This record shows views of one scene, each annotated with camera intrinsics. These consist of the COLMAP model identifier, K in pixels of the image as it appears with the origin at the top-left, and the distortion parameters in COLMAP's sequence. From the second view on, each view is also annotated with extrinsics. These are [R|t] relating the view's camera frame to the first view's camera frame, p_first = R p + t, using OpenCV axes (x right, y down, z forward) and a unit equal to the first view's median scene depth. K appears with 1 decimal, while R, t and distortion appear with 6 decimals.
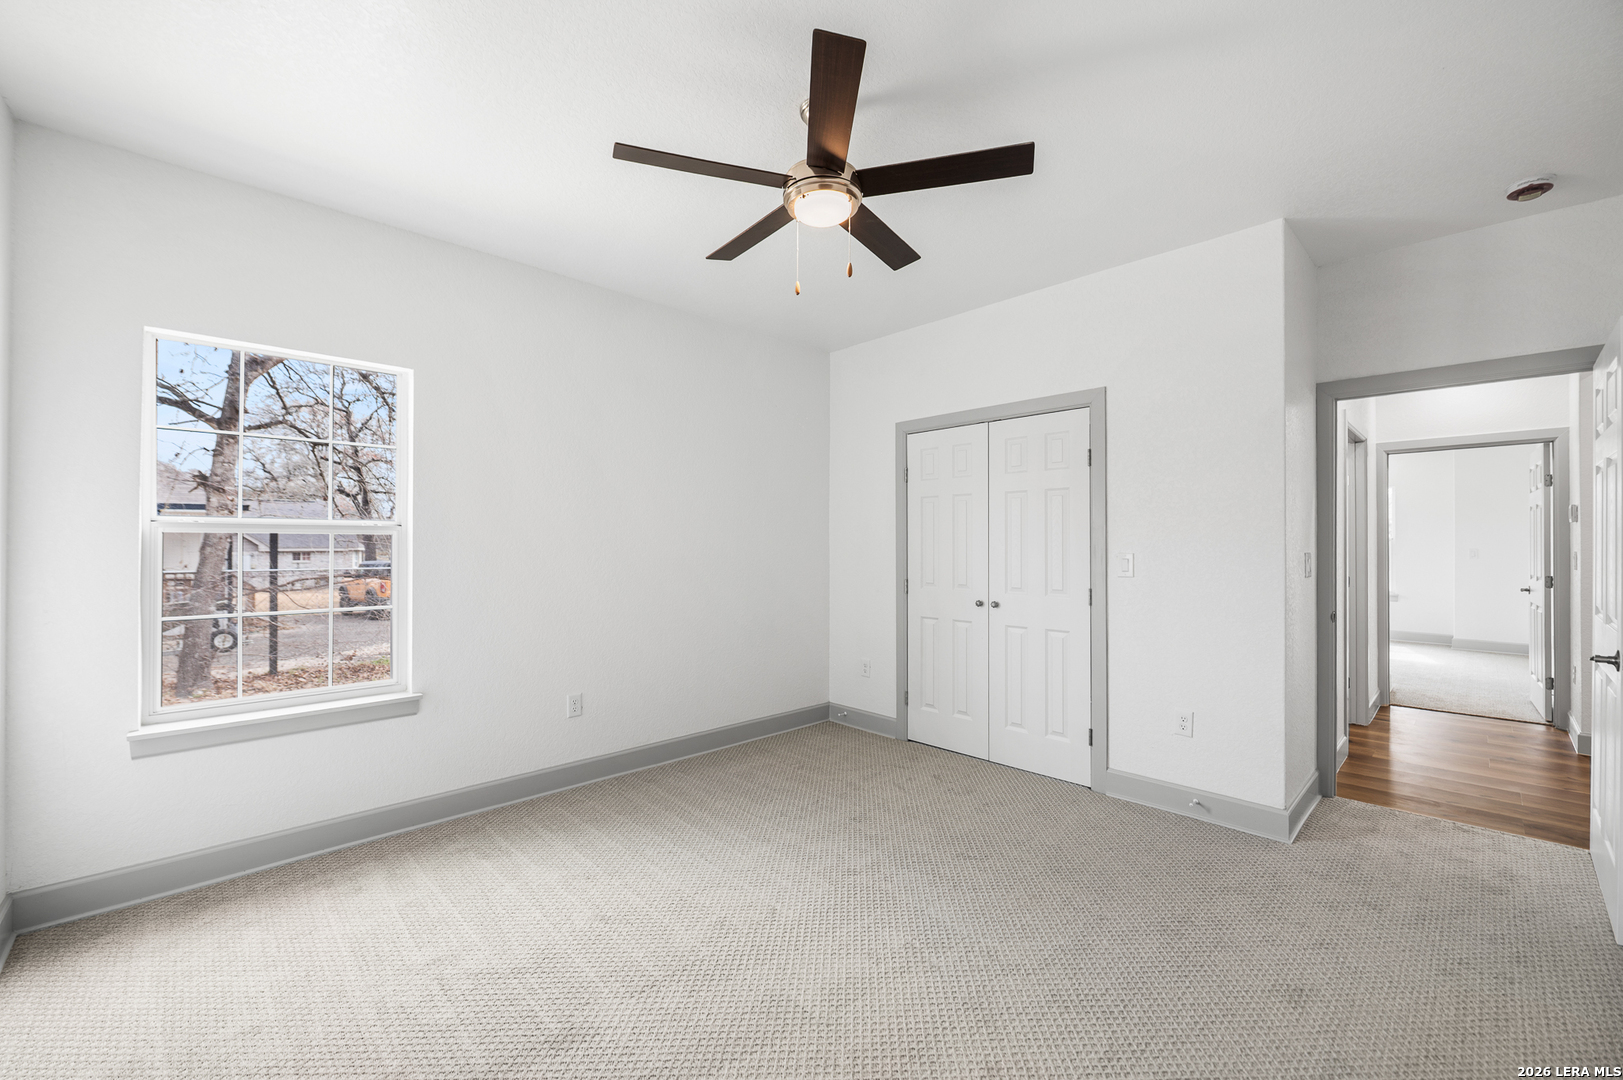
lens RADIAL K [[662.7, 0, 798.0], [0, 662.7, 544.2], [0, 0, 1]] dist [-0.002001, -0.000143]
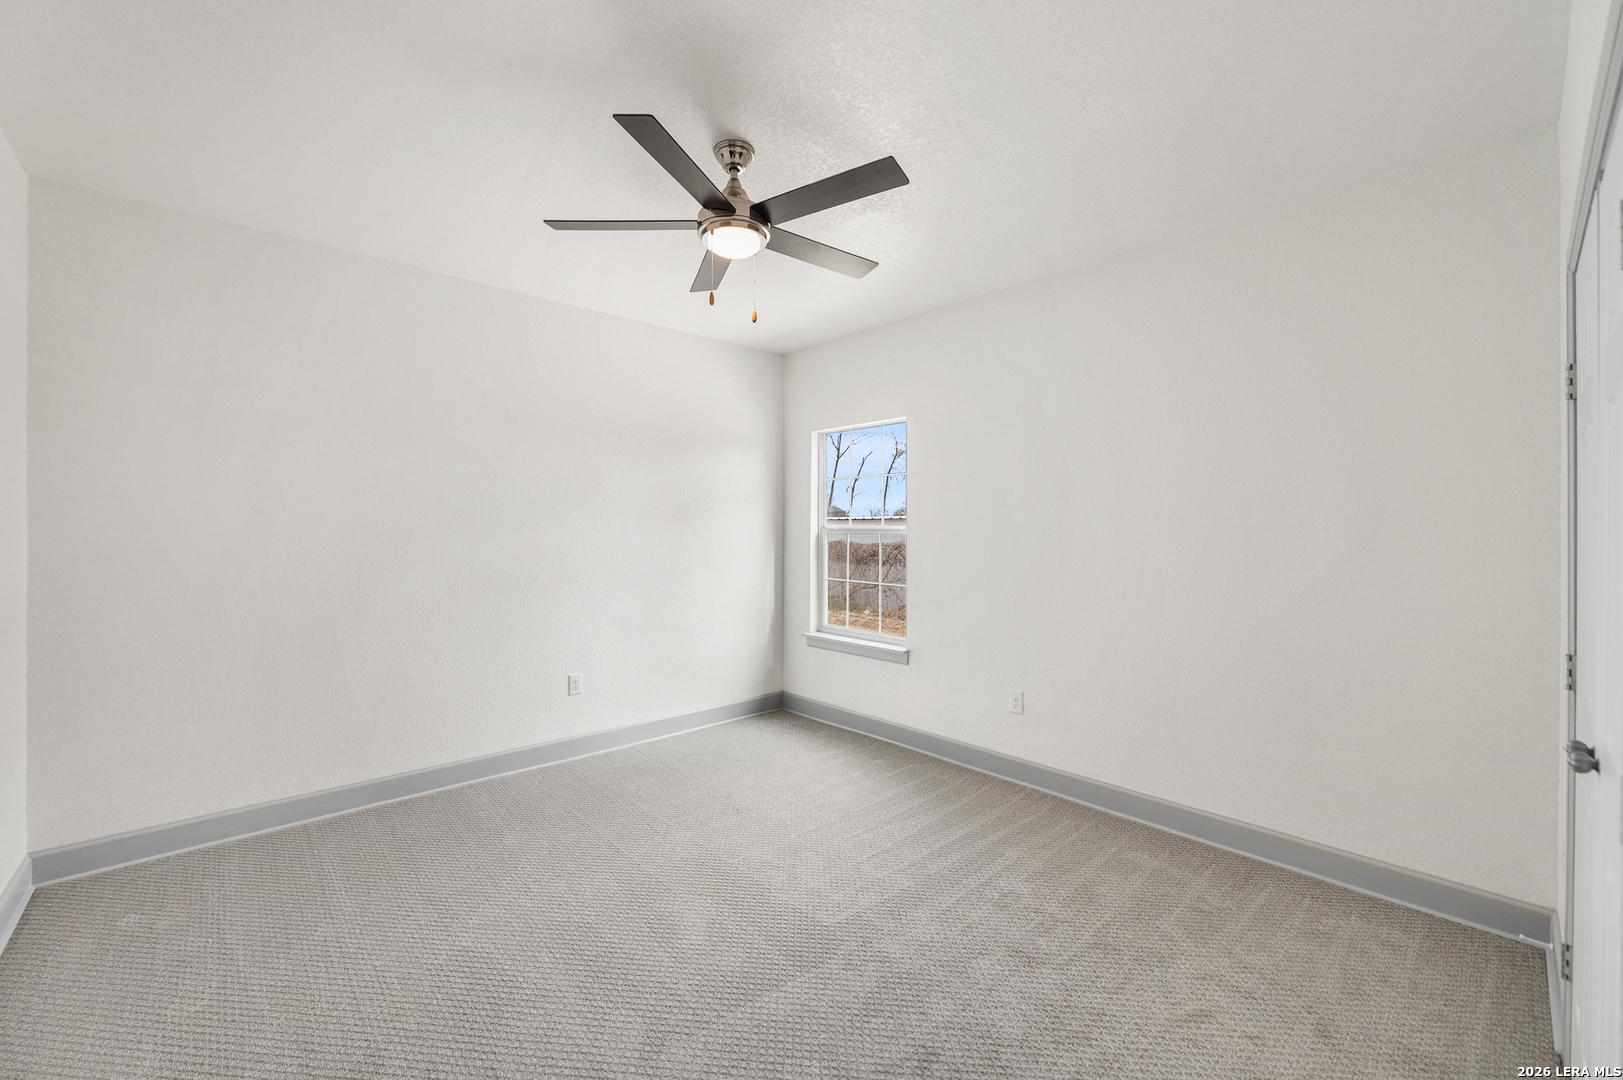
lens RADIAL K [[654.0, 0, 801.5], [0, 654.0, 530.9], [0, 0, 1]] dist [-0.002851, -0.000679]
pose [[-0.026984, -0.000831, -0.999636, 0.679054], [-0.002164, 0.999997, -0.000773, -0.017530], [0.999634, 0.002142, -0.026986, 0.701978]]
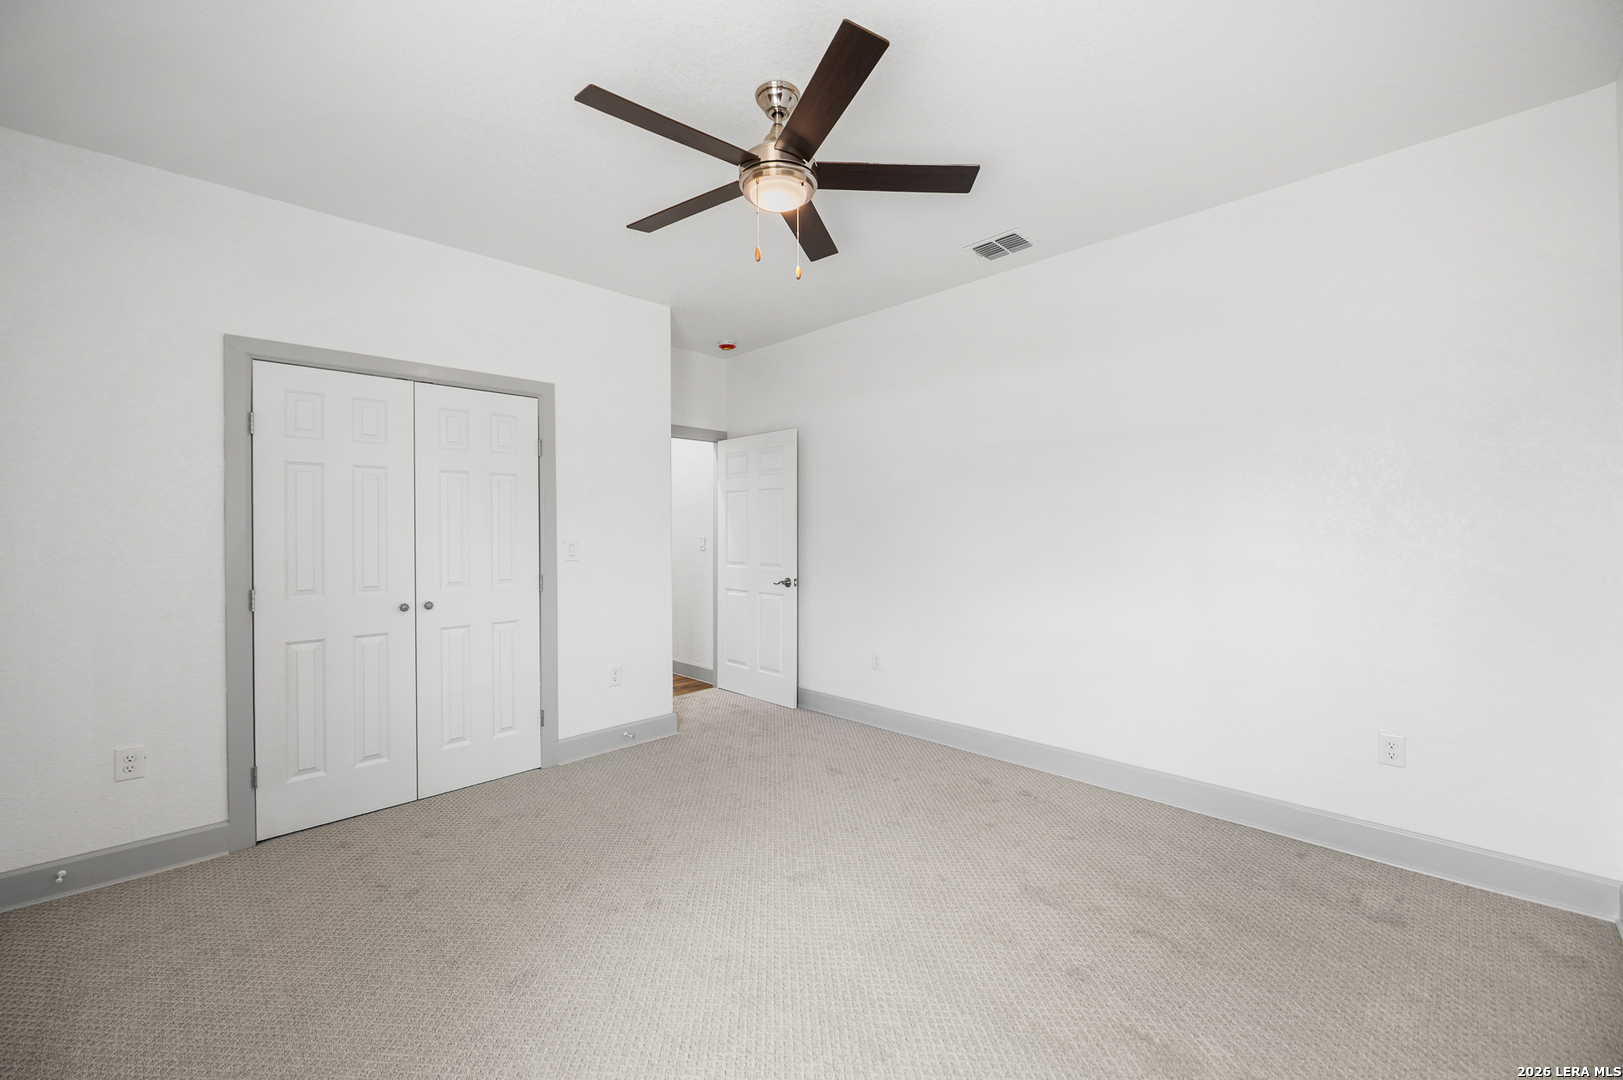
lens RADIAL K [[654.0, 0, 801.5], [0, 654.0, 530.9], [0, 0, 1]] dist [-0.002851, -0.000679]
pose [[-0.032283, -0.003223, 0.999474, -0.581631], [0.002825, 0.999991, 0.003316, -0.003515], [-0.999475, 0.002930, -0.032273, 0.616527]]
